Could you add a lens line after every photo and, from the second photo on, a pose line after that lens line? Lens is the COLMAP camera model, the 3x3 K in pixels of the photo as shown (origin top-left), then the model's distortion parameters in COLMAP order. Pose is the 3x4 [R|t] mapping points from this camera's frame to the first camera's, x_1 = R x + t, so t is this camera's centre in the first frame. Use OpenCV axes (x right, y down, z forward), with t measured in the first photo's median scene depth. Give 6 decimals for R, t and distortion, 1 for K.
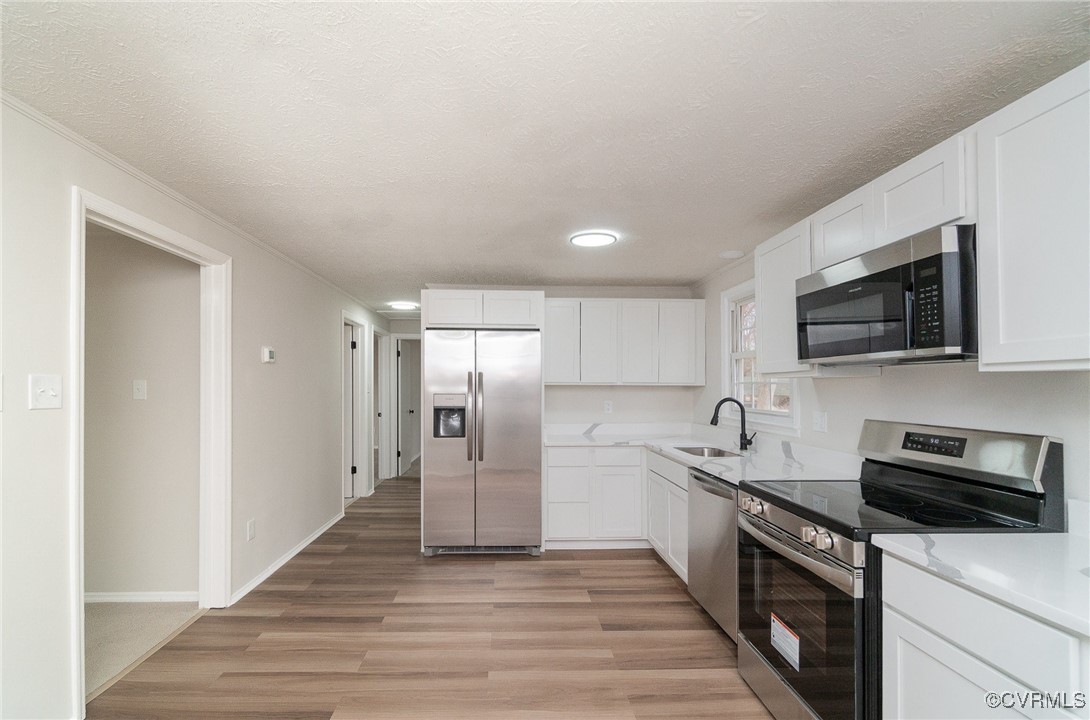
lens RADIAL K [[467.6, 0, 512.2], [0, 467.6, 380.4], [0, 0, 1]] dist [-0.002697, -0.000240]
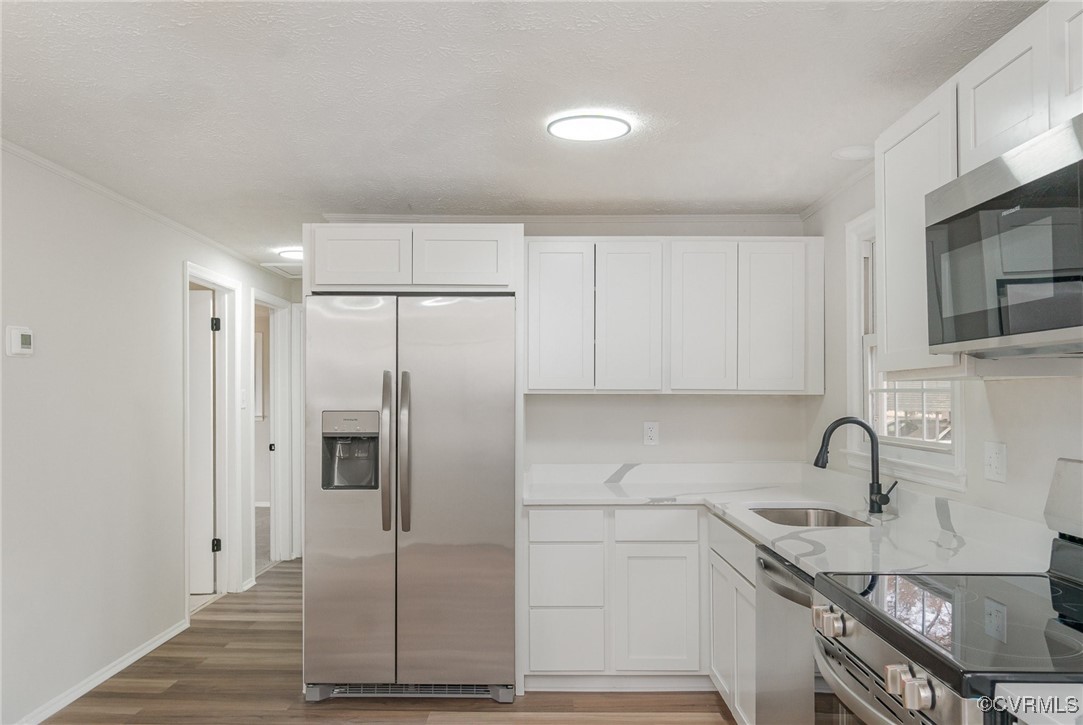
lens RADIAL K [[822.2, 0, 521.3], [0, 822.2, 390.8], [0, 0, 1]] dist [0.002330, 0.002183]
pose [[0.999367, -0.001684, -0.035532, 0.115576], [0.001875, 0.999984, 0.005347, 0.000654], [0.035523, -0.005410, 0.999354, 0.032165]]
